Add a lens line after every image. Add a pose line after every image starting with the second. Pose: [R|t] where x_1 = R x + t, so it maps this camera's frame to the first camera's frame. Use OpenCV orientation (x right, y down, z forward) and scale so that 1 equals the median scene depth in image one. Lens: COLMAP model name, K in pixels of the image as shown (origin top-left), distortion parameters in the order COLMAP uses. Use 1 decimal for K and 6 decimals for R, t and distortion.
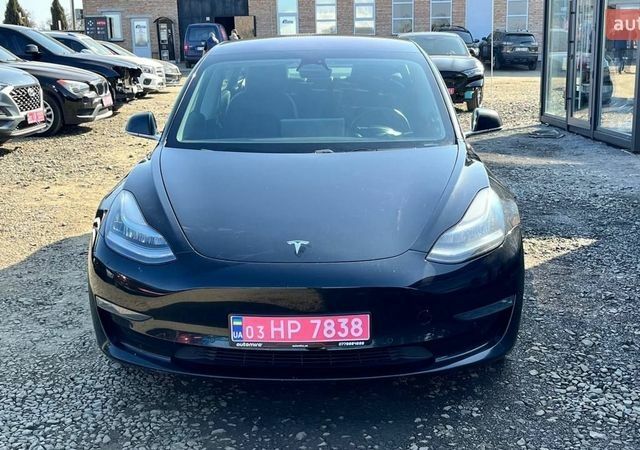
lens RADIAL K [[846.6, 0, 320.0], [0, 846.6, 225.0], [0, 0, 1]] dist [0.017497, -0.011796]
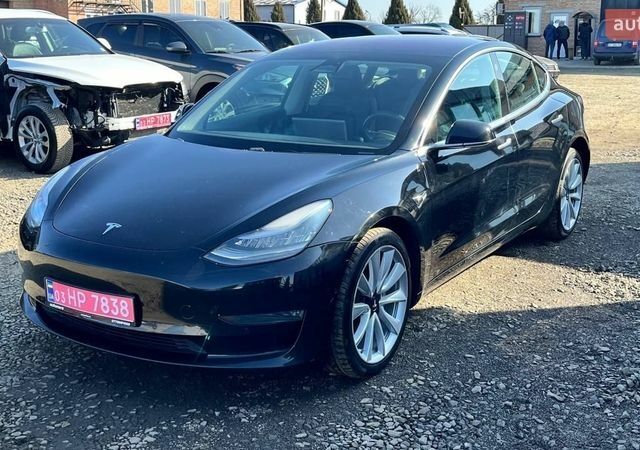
lens RADIAL K [[846.6, 0, 320.0], [0, 846.6, 225.0], [0, 0, 1]] dist [0.017497, -0.011796]
pose [[0.842839, 0.129929, -0.522246, 0.805205], [-0.126097, 0.991083, 0.043065, -0.063223], [0.523184, 0.029557, 0.851707, 0.203018]]
